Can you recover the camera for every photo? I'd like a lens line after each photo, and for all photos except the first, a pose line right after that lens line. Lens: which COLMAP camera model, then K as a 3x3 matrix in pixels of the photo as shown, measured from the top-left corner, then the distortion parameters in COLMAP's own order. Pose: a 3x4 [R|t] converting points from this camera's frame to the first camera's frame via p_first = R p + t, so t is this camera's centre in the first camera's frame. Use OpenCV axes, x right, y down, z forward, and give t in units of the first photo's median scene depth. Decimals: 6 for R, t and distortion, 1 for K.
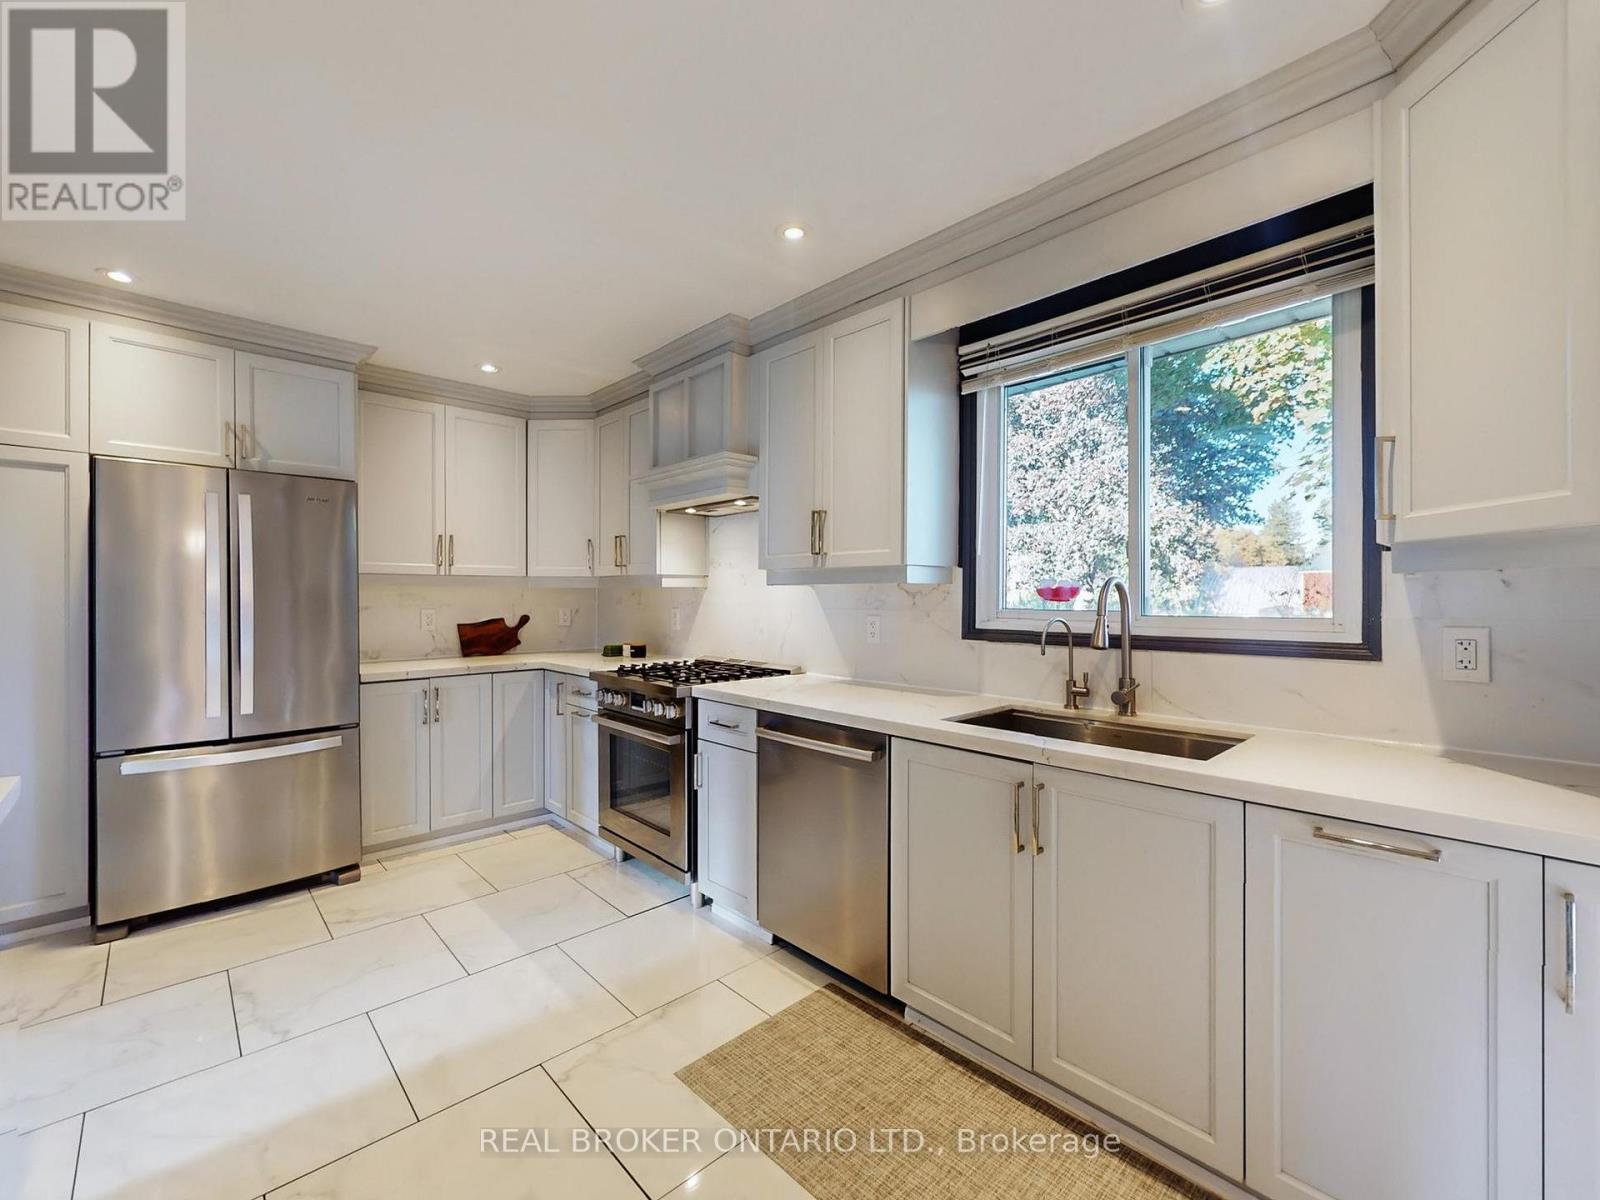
lens RADIAL K [[679.6, 0, 796.5], [0, 679.6, 600.9], [0, 0, 1]] dist [-0.010911, -0.000004]
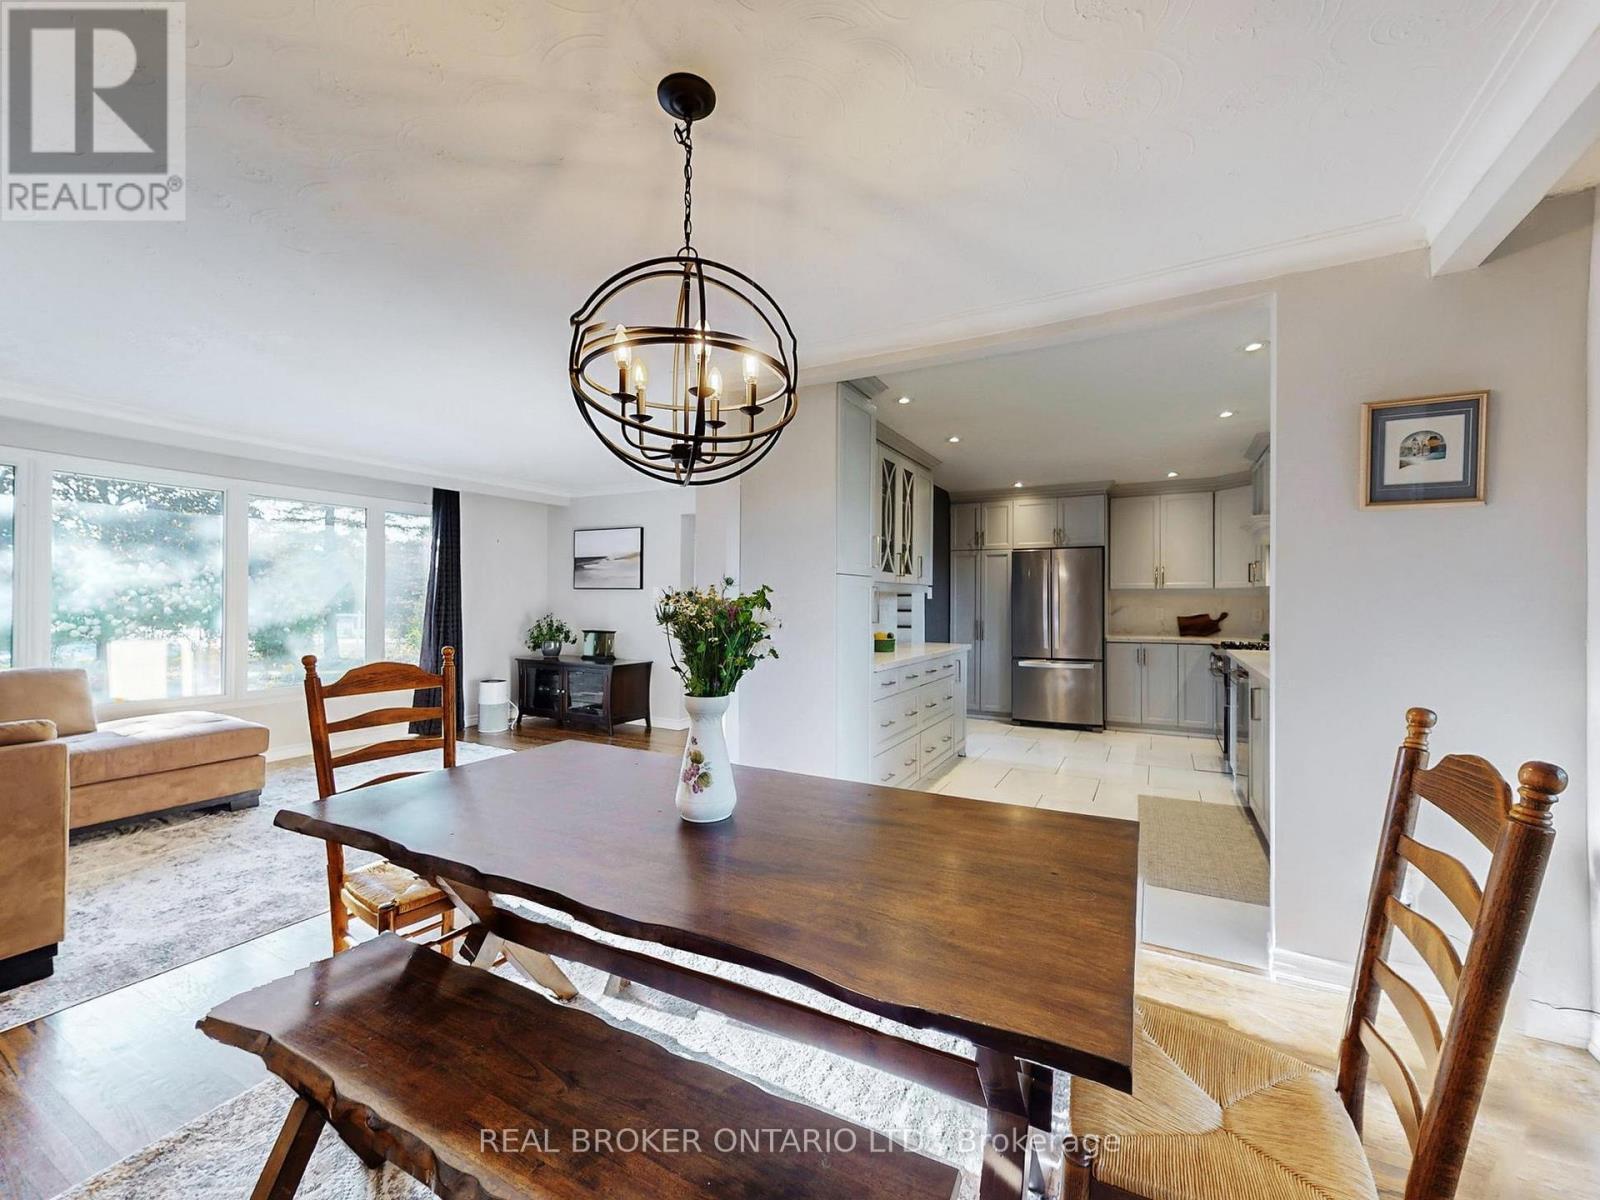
lens RADIAL K [[679.6, 0, 798.3], [0, 679.6, 599.0], [0, 0, 1]] dist [-0.010911, -0.000004]
pose [[0.301195, -0.005590, -0.953546, 1.016409], [-0.007216, 0.999941, -0.008141, 0.012086], [0.953535, 0.009333, 0.301136, -0.518476]]
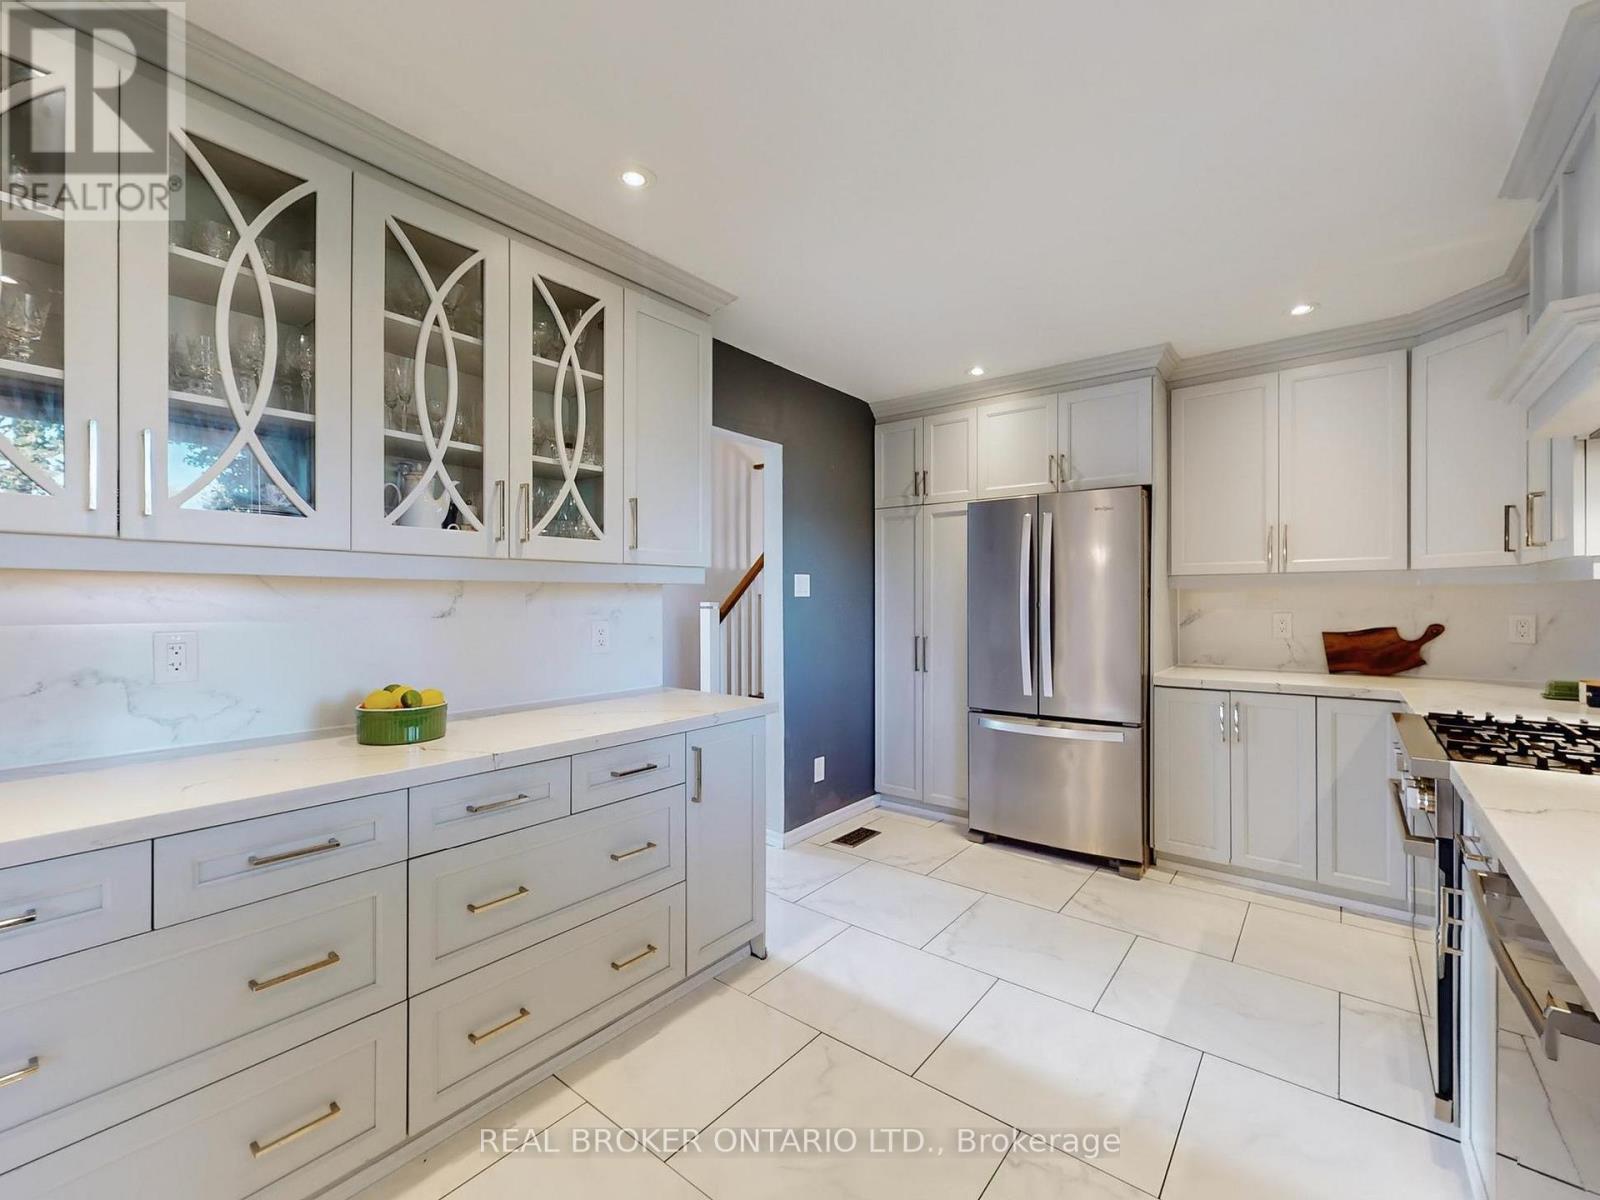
lens RADIAL K [[679.6, 0, 827.5], [0, 679.6, 598.9], [0, 0, 1]] dist [-0.010911, -0.000004]
pose [[0.139071, -0.000024, -0.990282, 0.262441], [-0.003310, 0.999994, -0.000489, -0.003636], [0.990277, 0.003346, 0.139071, 0.360878]]
